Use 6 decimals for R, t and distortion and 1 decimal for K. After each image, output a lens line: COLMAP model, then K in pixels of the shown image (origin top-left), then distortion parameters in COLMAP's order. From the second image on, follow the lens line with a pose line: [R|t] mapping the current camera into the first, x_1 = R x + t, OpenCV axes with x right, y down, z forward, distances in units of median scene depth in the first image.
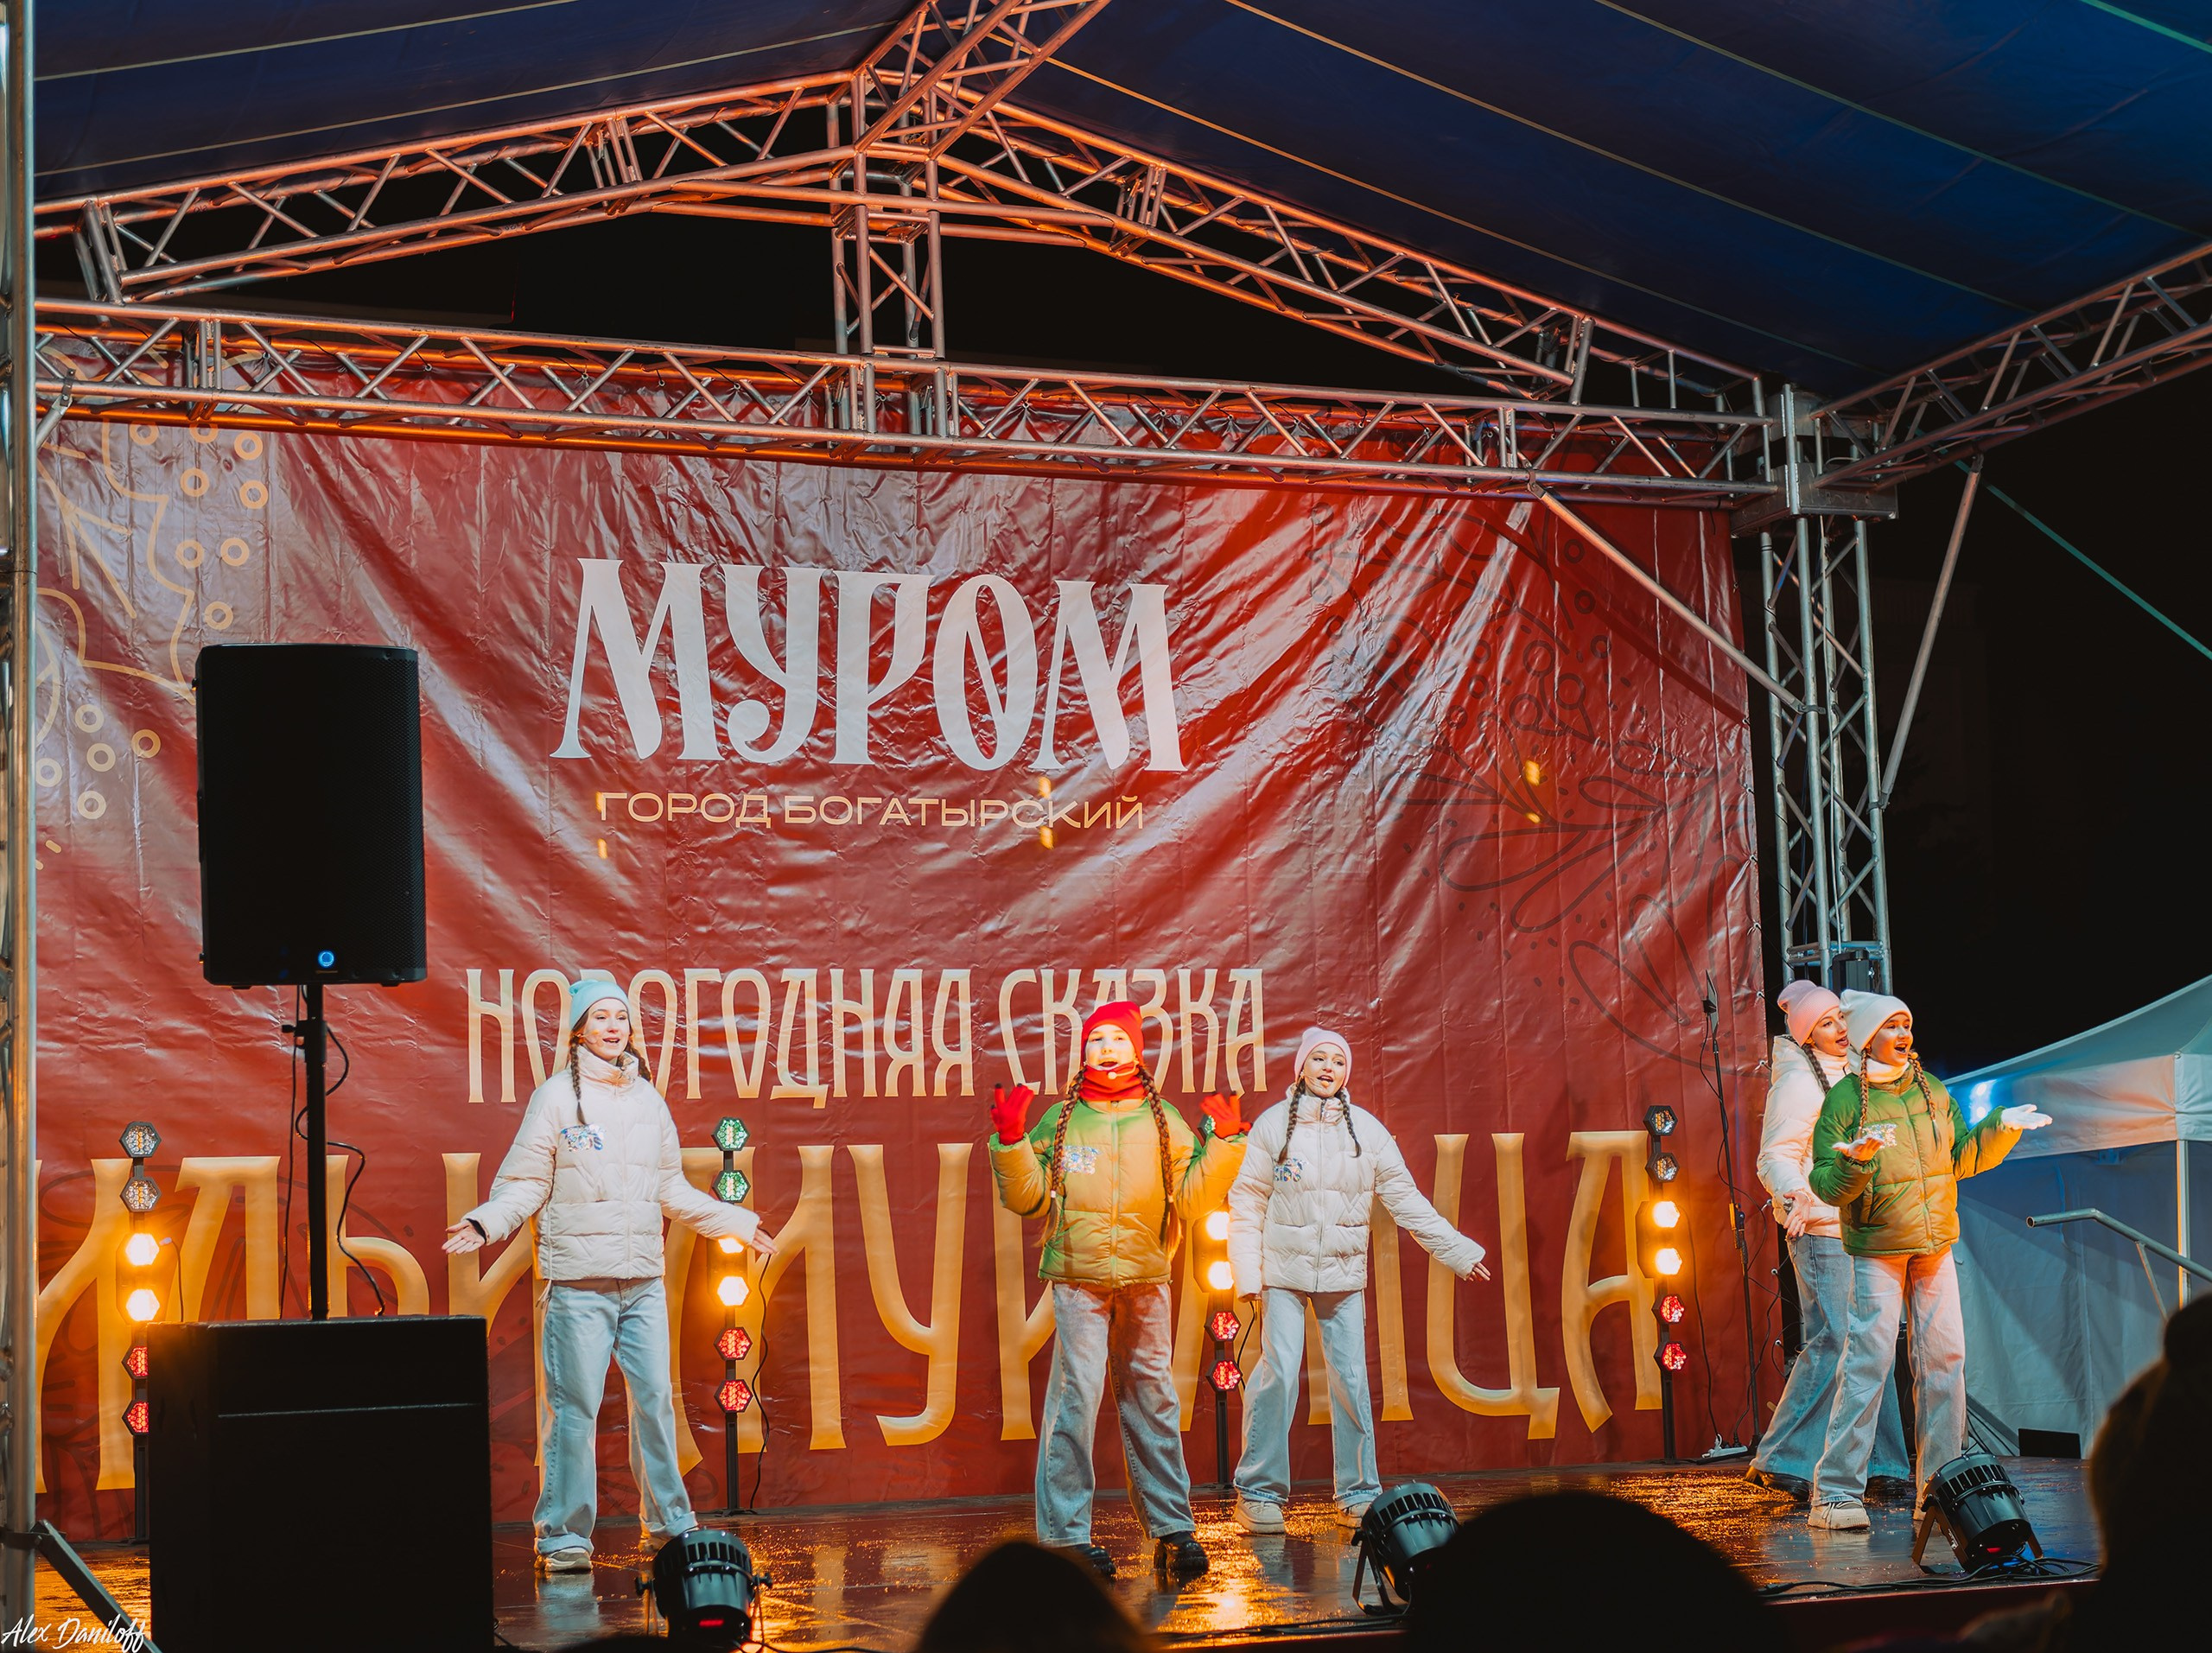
lens RADIAL K [[4006.4, 0, 1226.2], [0, 4006.4, 1030.2], [0, 0, 1]] dist [-0.011289, 0.000000]
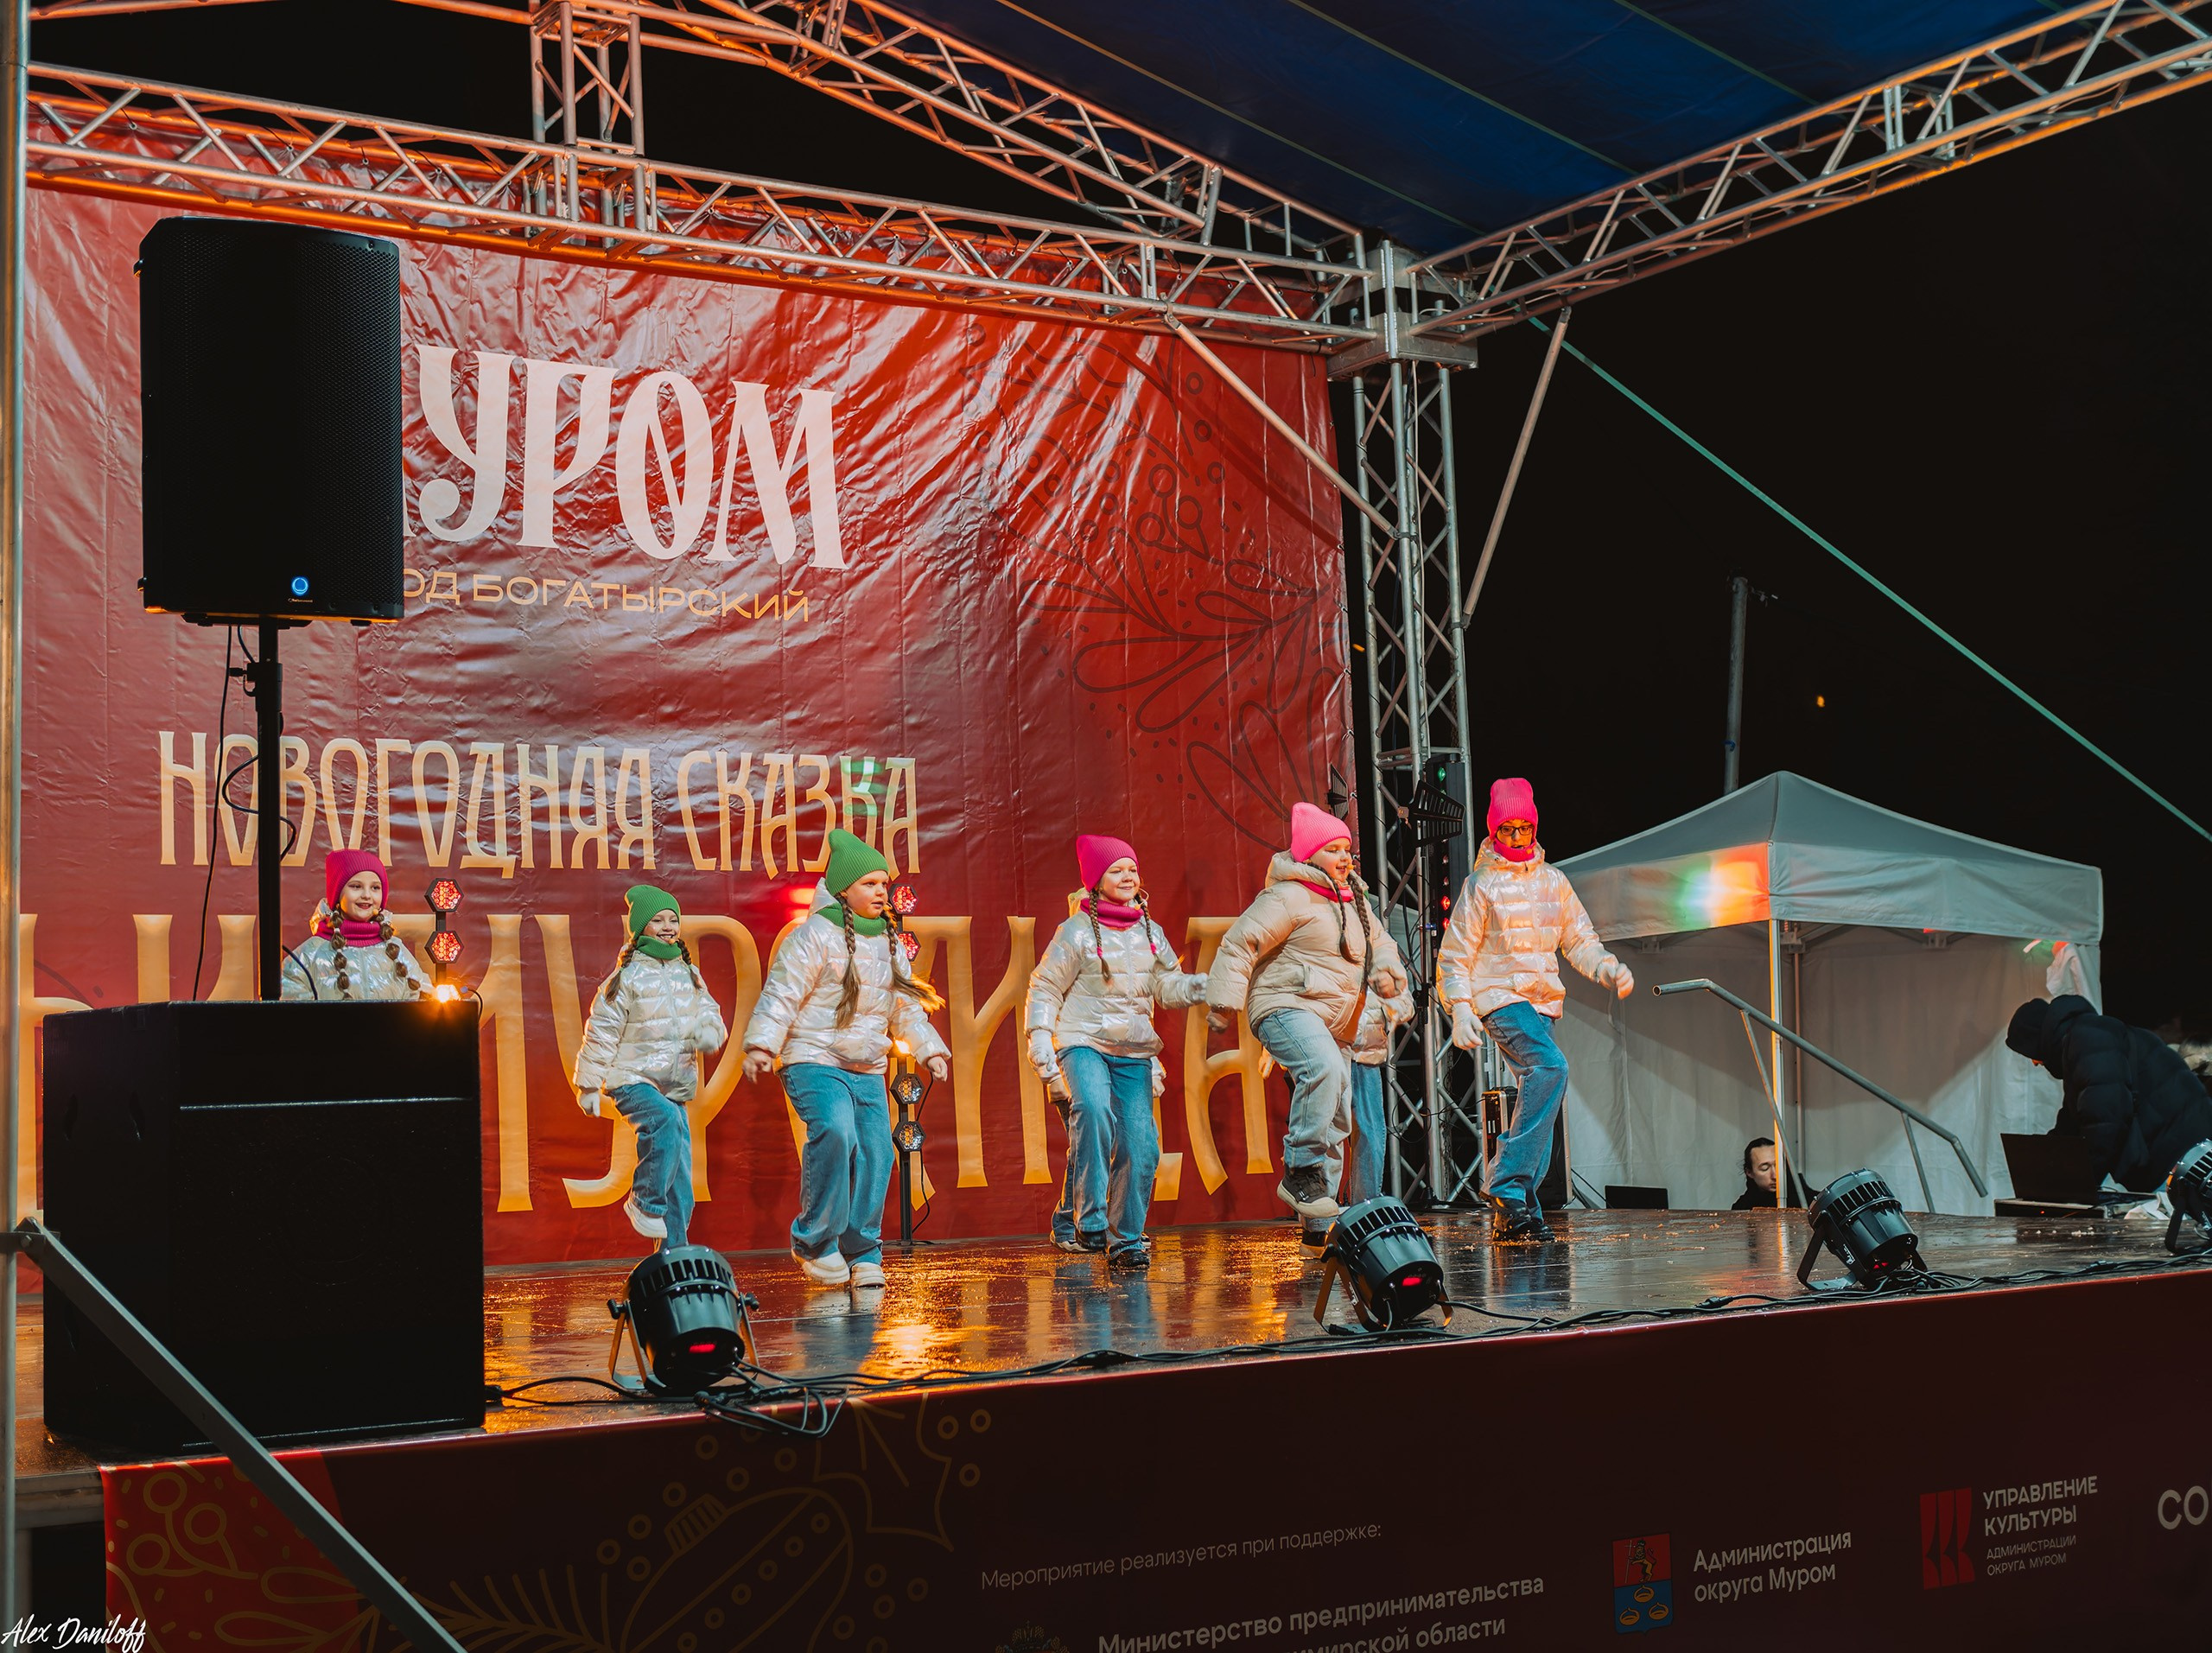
lens RADIAL K [[3278.2, 0, 1221.2], [0, 3278.2, 859.6], [0, 0, 1]] dist [0.004417, 0.000000]
pose [[0.979241, 0.013155, 0.202275, -0.090826], [-0.009676, 0.999788, -0.018180, 0.027727], [-0.202471, 0.015845, 0.979160, 0.138090]]
